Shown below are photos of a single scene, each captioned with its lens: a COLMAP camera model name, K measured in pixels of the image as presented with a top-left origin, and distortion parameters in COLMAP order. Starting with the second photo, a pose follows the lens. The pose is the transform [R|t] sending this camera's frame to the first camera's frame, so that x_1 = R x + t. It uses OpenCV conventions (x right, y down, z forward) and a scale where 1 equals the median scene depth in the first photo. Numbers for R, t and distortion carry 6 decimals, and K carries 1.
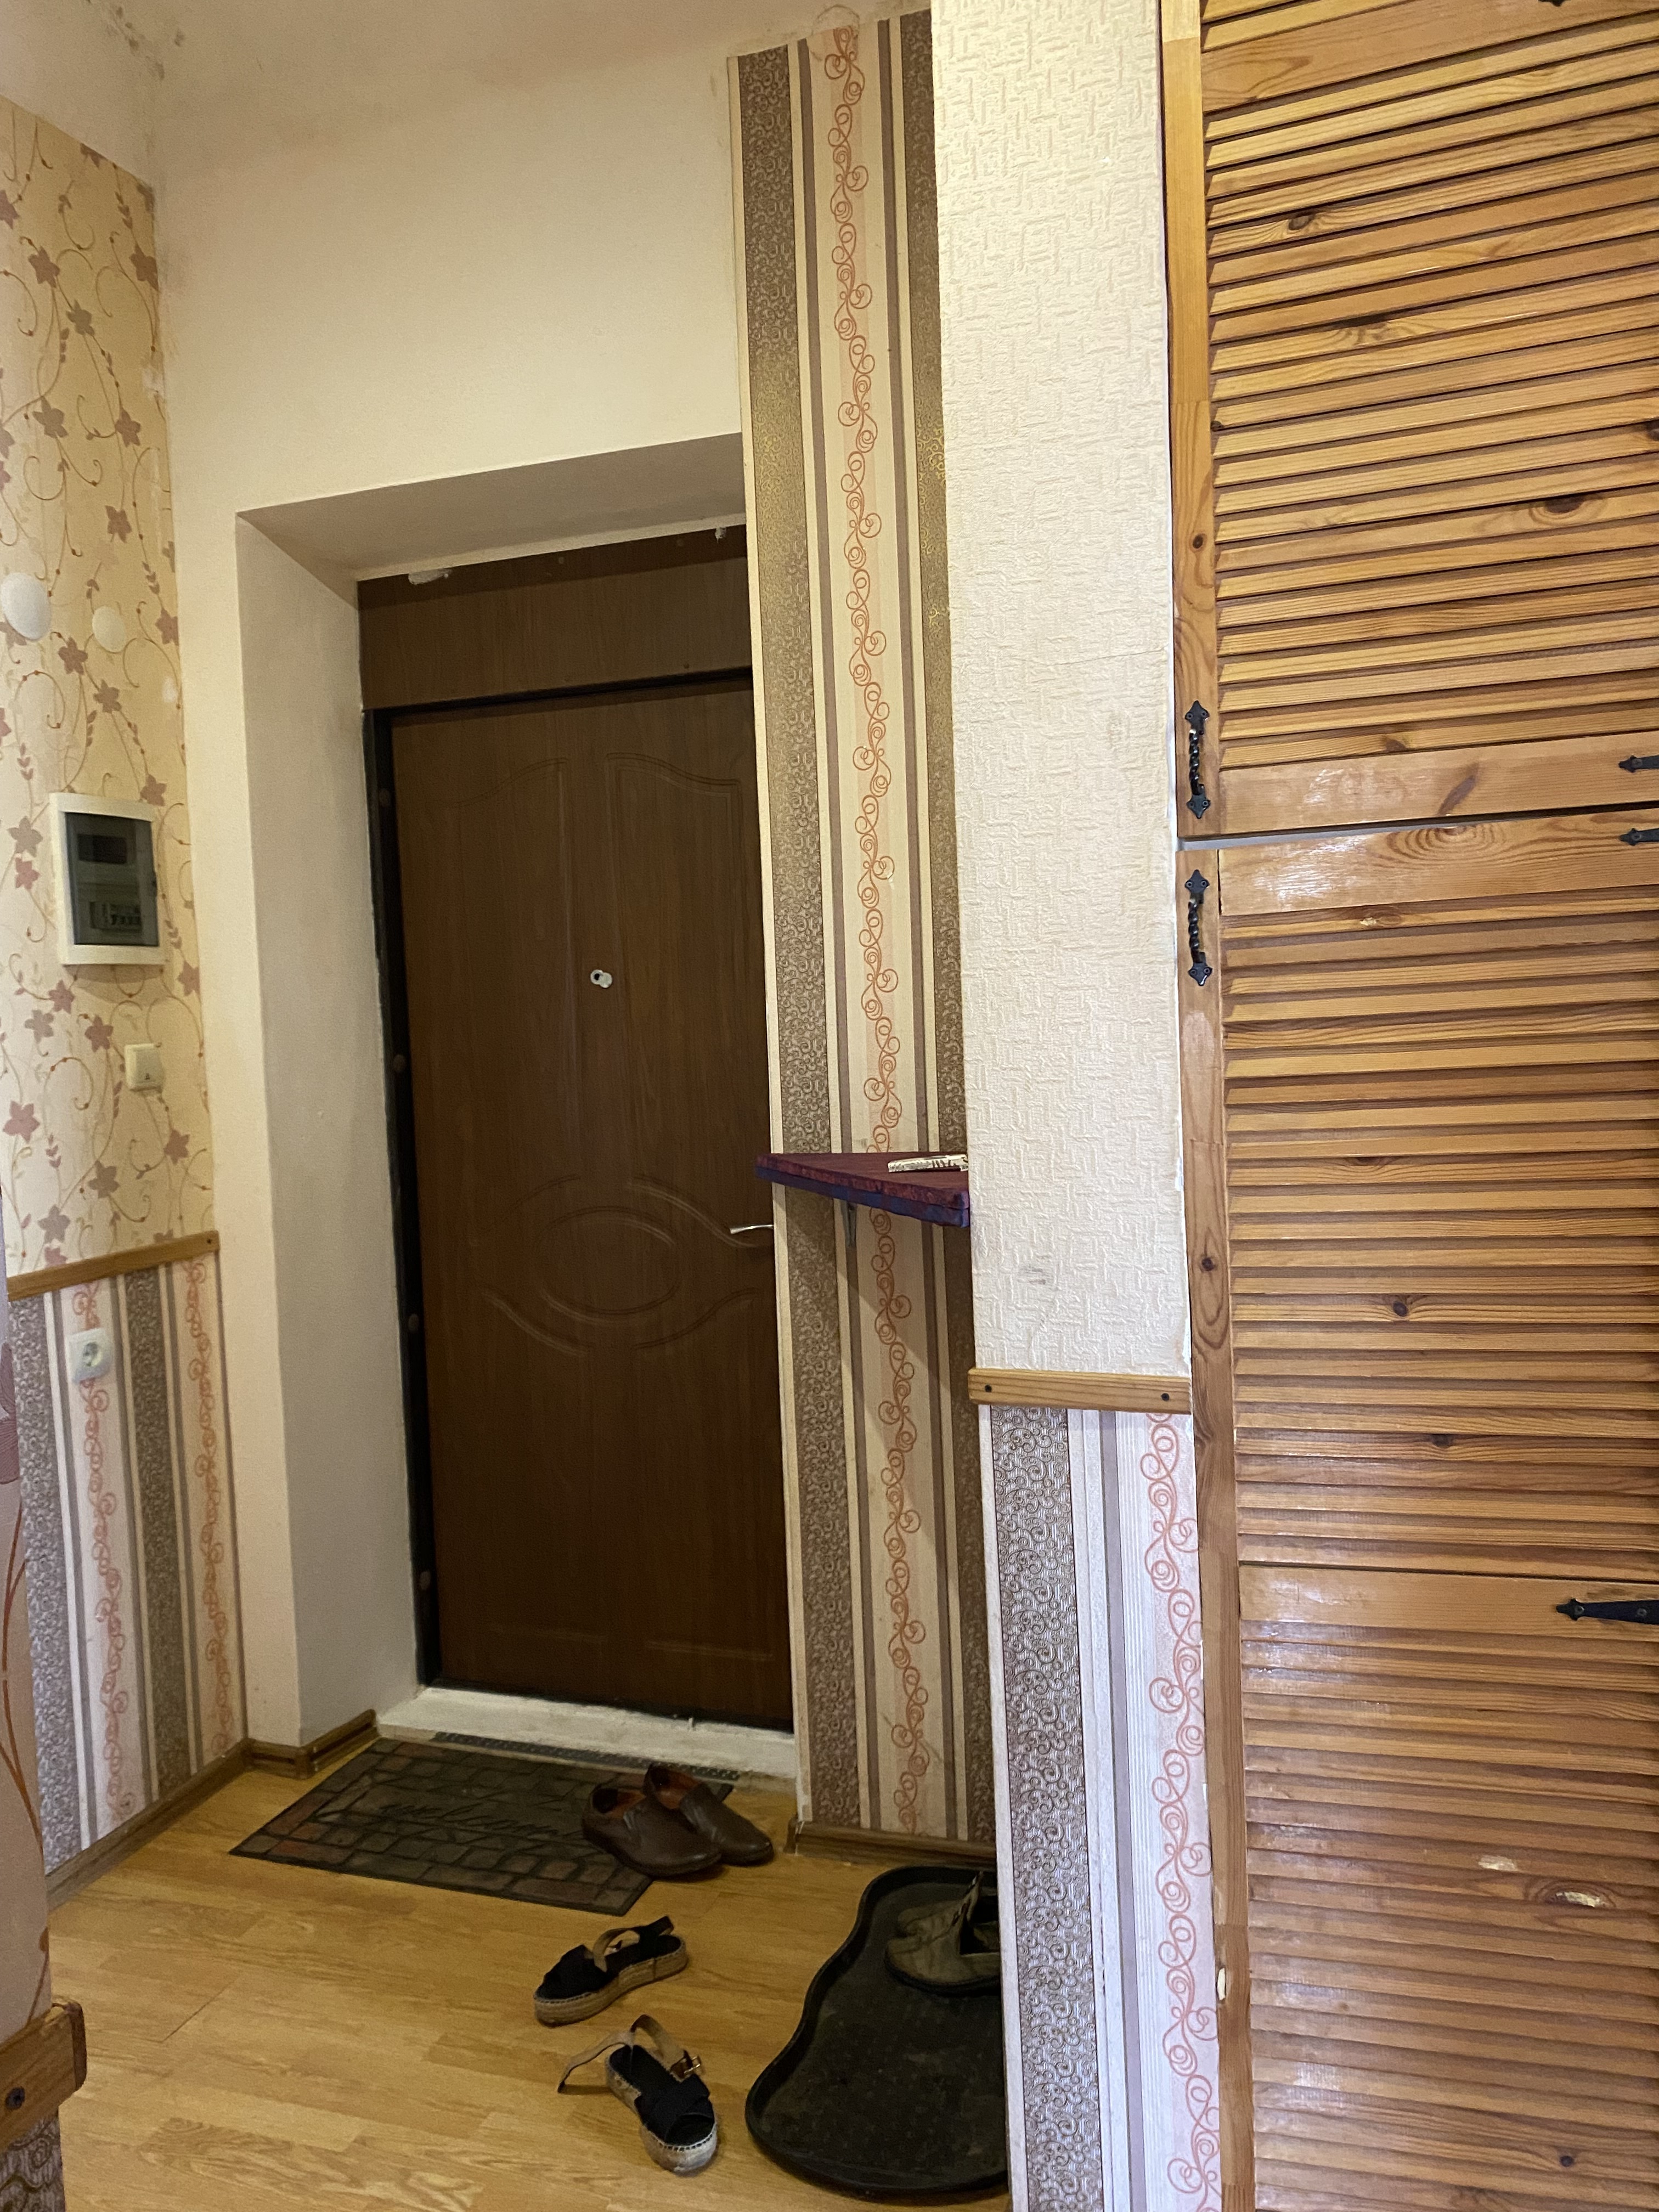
lens RADIAL K [[1675.8, 0, 827.4], [0, 1675.8, 1101.8], [0, 0, 1]] dist [-0.003318, -0.001903]
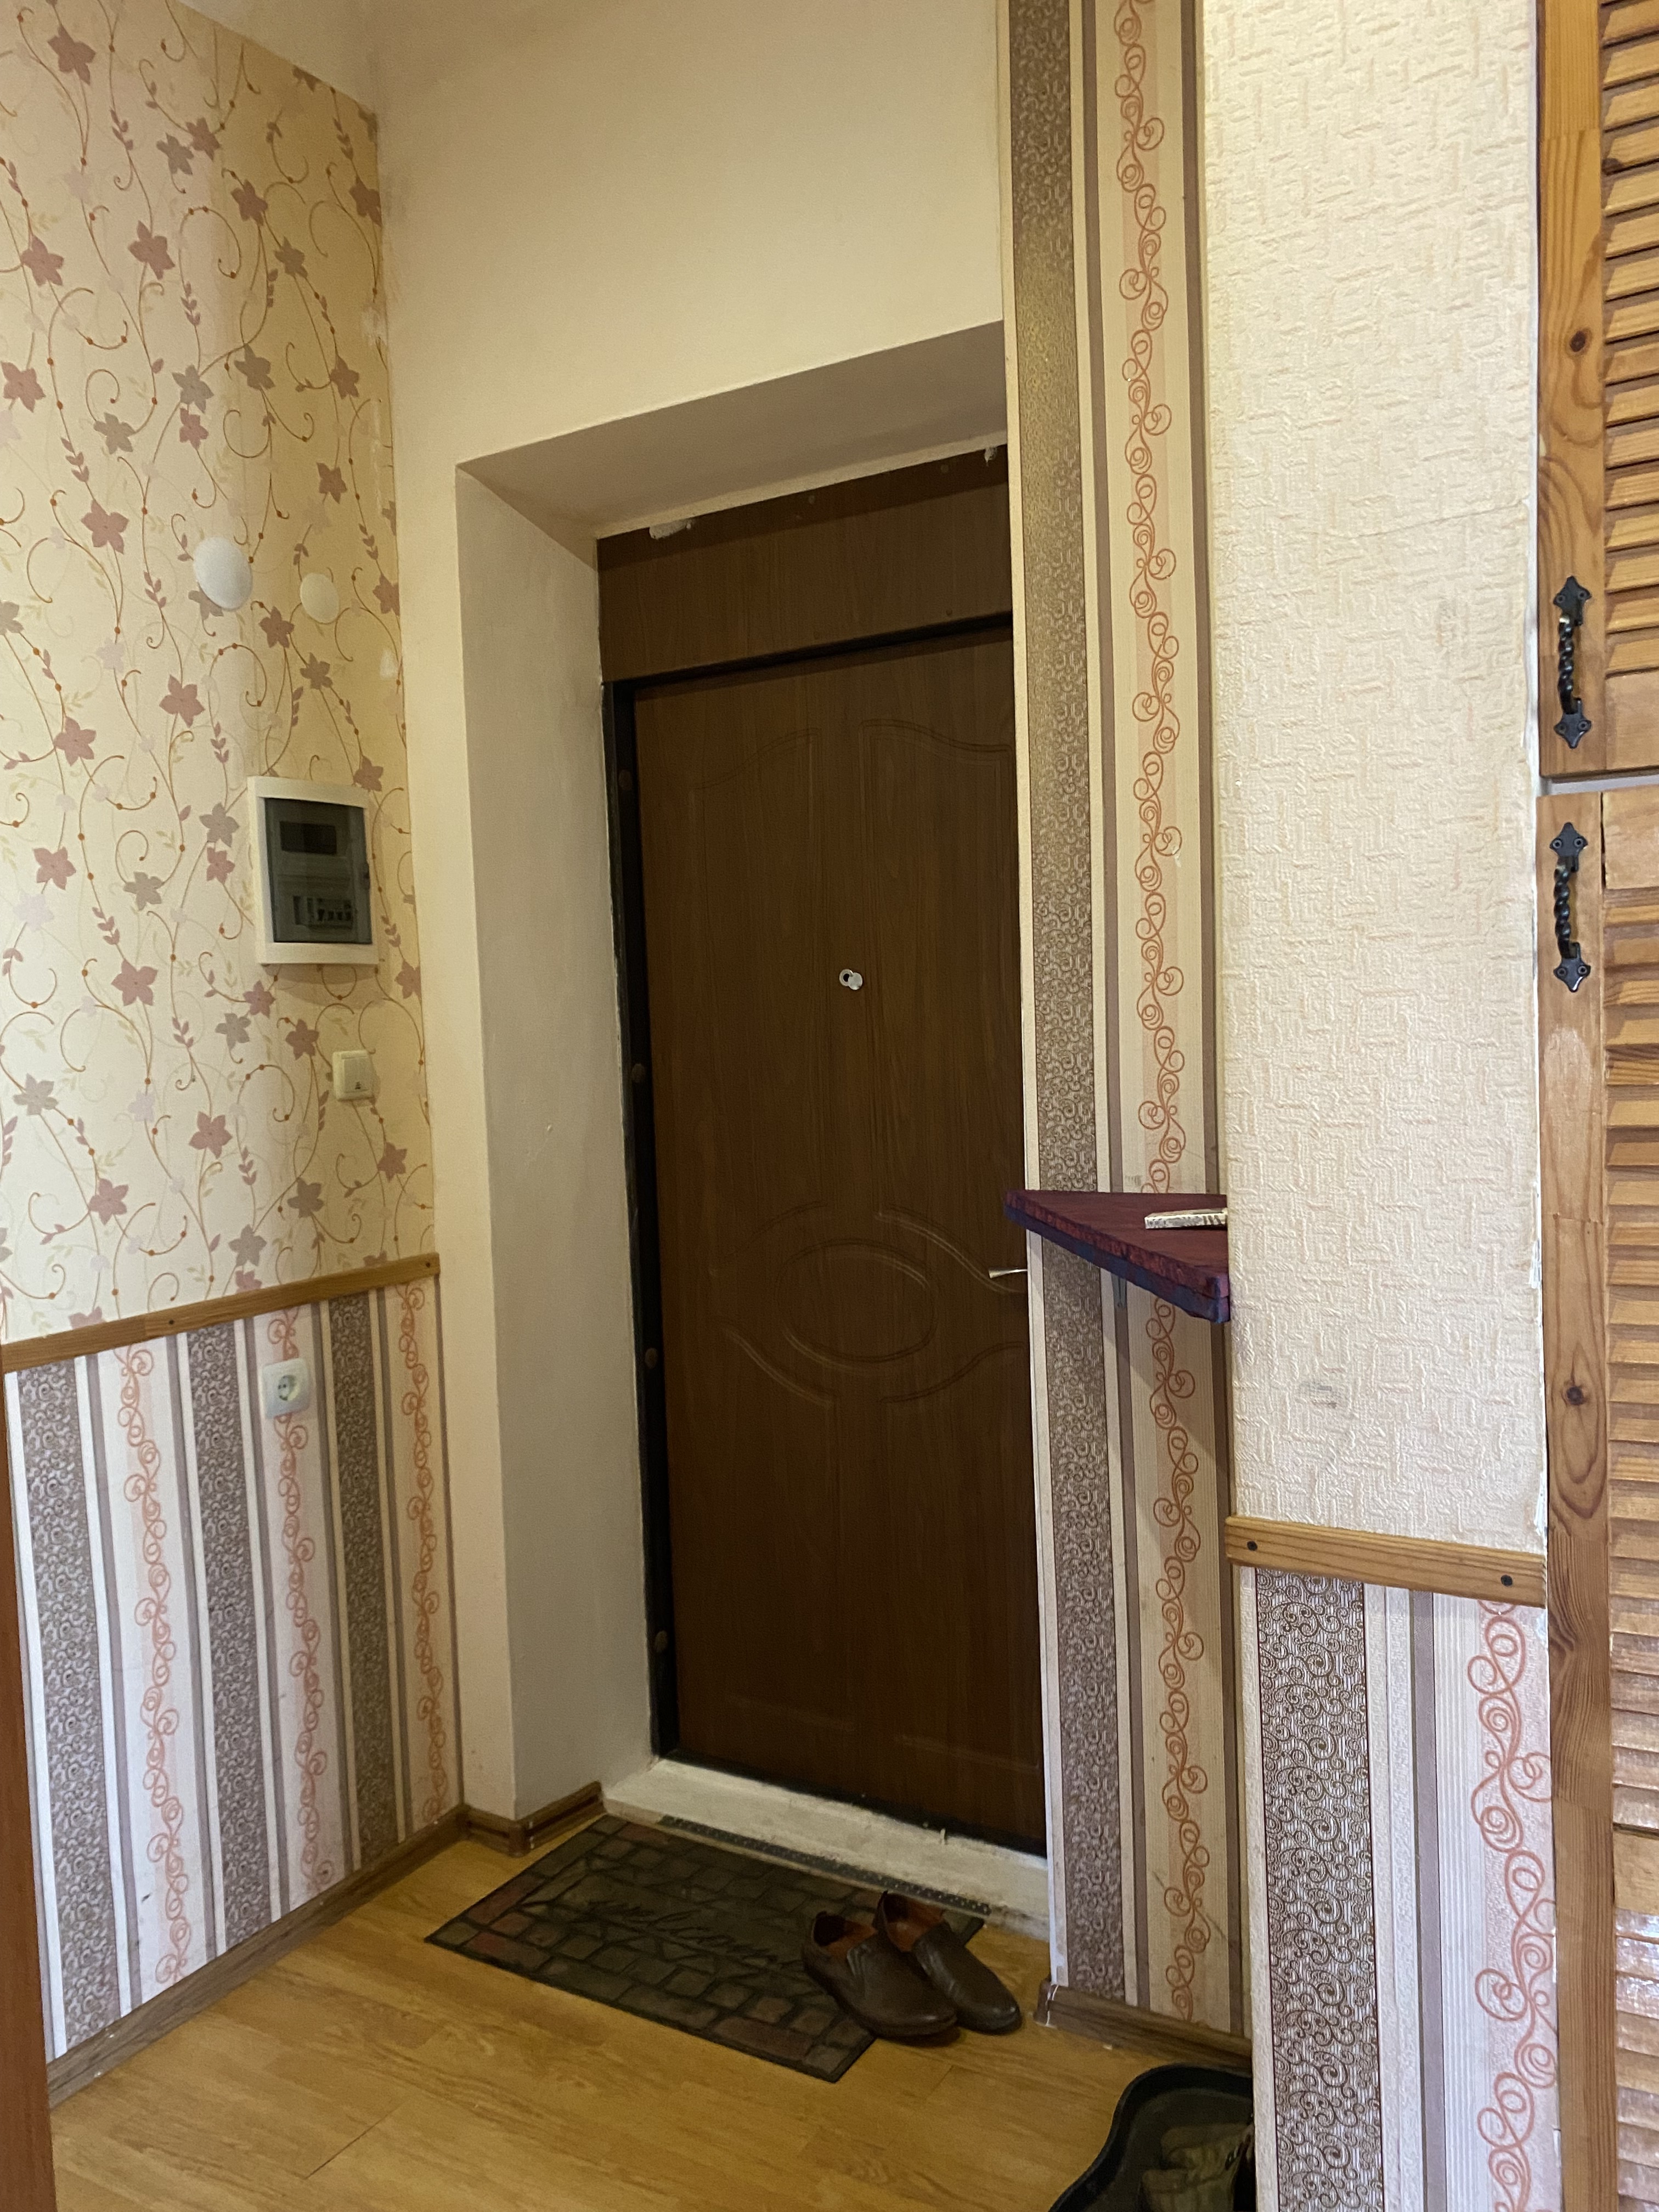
lens RADIAL K [[1675.8, 0, 835.7], [0, 1675.8, 1115.5], [0, 0, 1]] dist [-0.003318, -0.001903]
pose [[0.978365, 0.016204, -0.206251, 0.043686], [-0.014132, 0.999834, 0.011515, -0.013872], [0.206403, -0.008351, 0.978431, 0.165341]]
